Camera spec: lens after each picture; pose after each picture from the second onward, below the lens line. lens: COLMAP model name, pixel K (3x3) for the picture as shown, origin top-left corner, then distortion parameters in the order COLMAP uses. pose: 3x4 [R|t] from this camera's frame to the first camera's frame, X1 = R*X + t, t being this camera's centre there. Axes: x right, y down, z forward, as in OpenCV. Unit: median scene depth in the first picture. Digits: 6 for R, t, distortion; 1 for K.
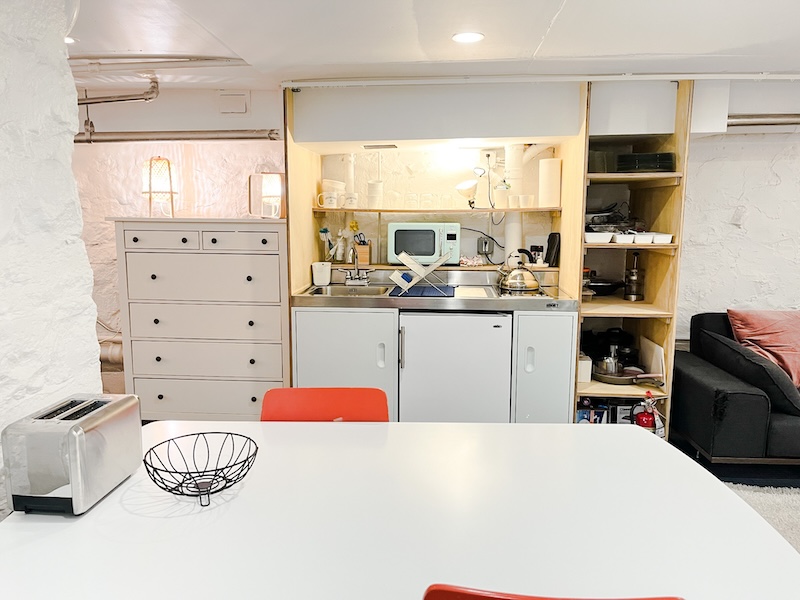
lens RADIAL K [[603.8, 0, 405.1], [0, 603.8, 299.1], [0, 0, 1]] dist [0.050252, -0.024946]
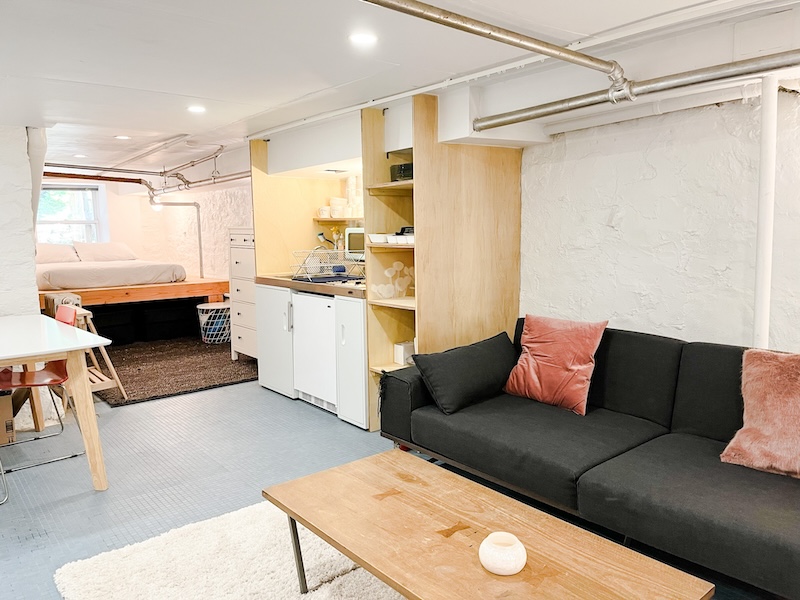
lens RADIAL K [[603.8, 0, 399.5], [0, 603.8, 302.3], [0, 0, 1]] dist [0.050252, -0.024946]
pose [[0.686207, 0.077974, -0.723215, 1.019919], [-0.088191, 0.995822, 0.023687, -0.006601], [0.722041, 0.047527, 0.690216, 0.187891]]
